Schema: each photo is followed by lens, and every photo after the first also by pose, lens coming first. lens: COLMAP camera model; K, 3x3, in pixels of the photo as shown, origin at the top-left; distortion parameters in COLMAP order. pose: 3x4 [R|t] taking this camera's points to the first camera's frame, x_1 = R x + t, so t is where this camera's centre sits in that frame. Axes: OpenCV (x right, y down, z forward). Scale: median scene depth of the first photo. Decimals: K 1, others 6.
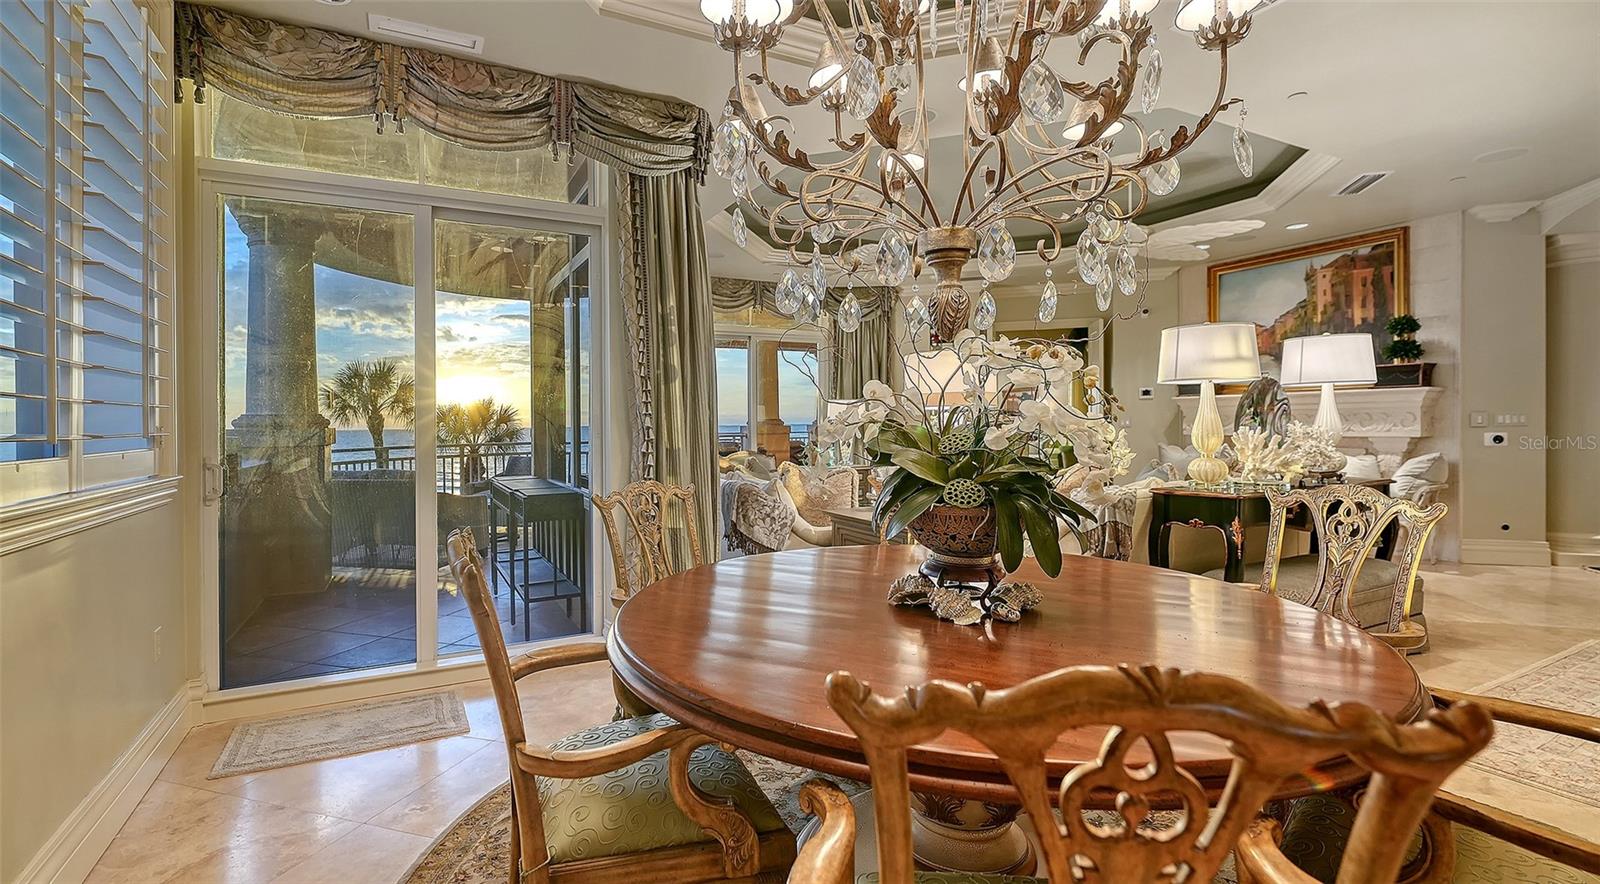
lens RADIAL K [[726.7, 0, 800.0], [0, 726.7, 442.0], [0, 0, 1]] dist [0.000103, 0.000108]
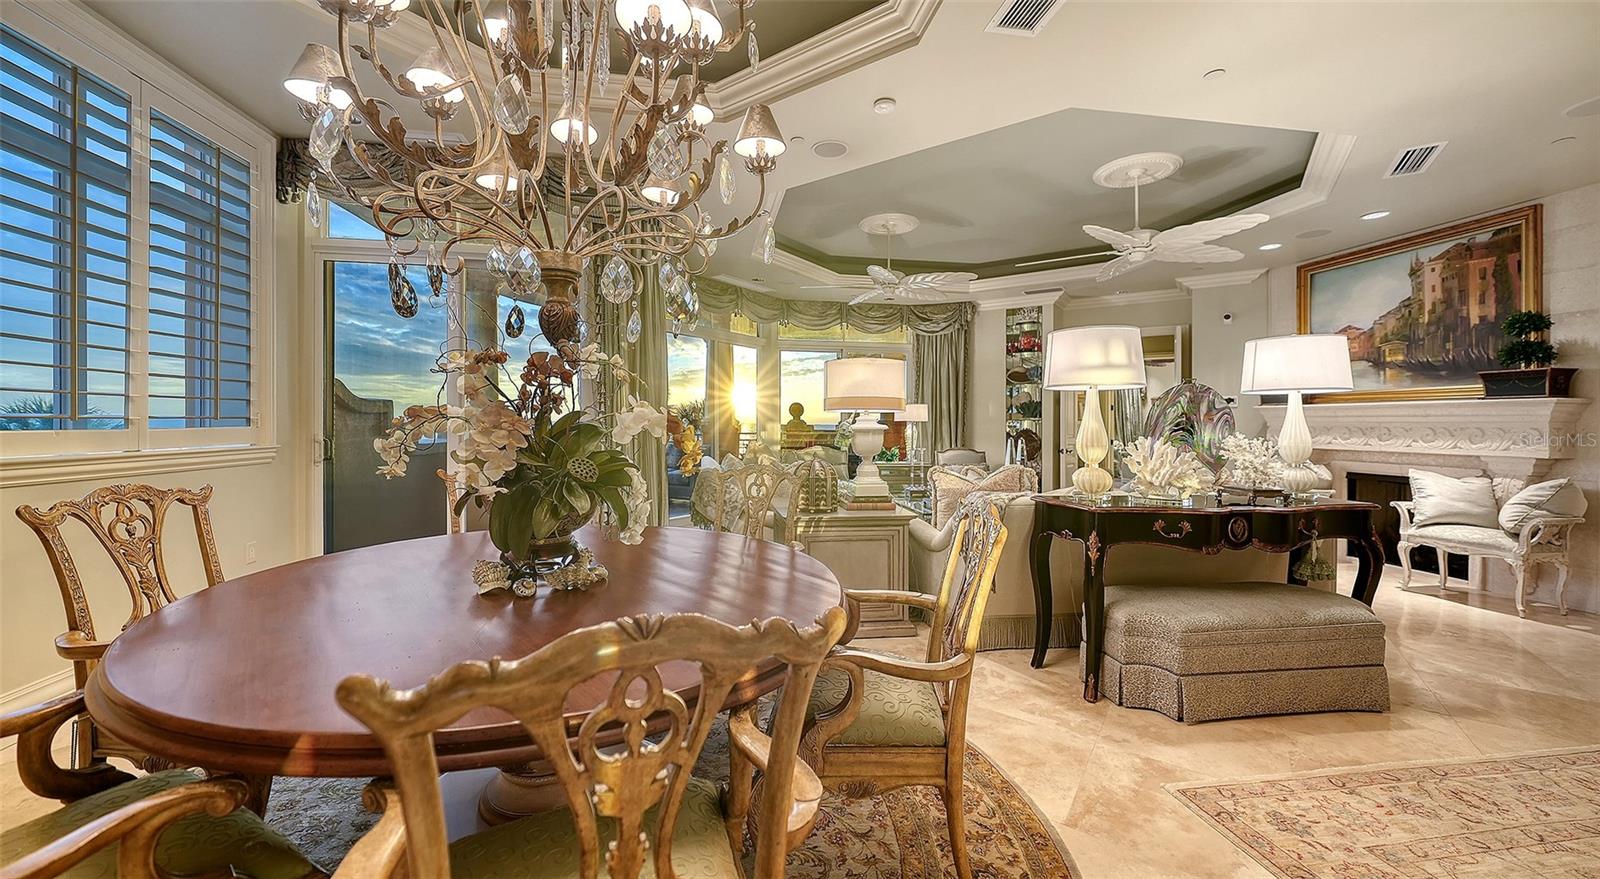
lens RADIAL K [[605.3, 0, 800.0], [0, 605.3, 439.5], [0, 0, 1]] dist [0.000054, -0.000240]
pose [[0.942608, 0.033339, -0.332233, 0.267212], [-0.032713, 0.999437, 0.007478, -0.005322], [0.332295, 0.003820, 0.943168, 0.066612]]
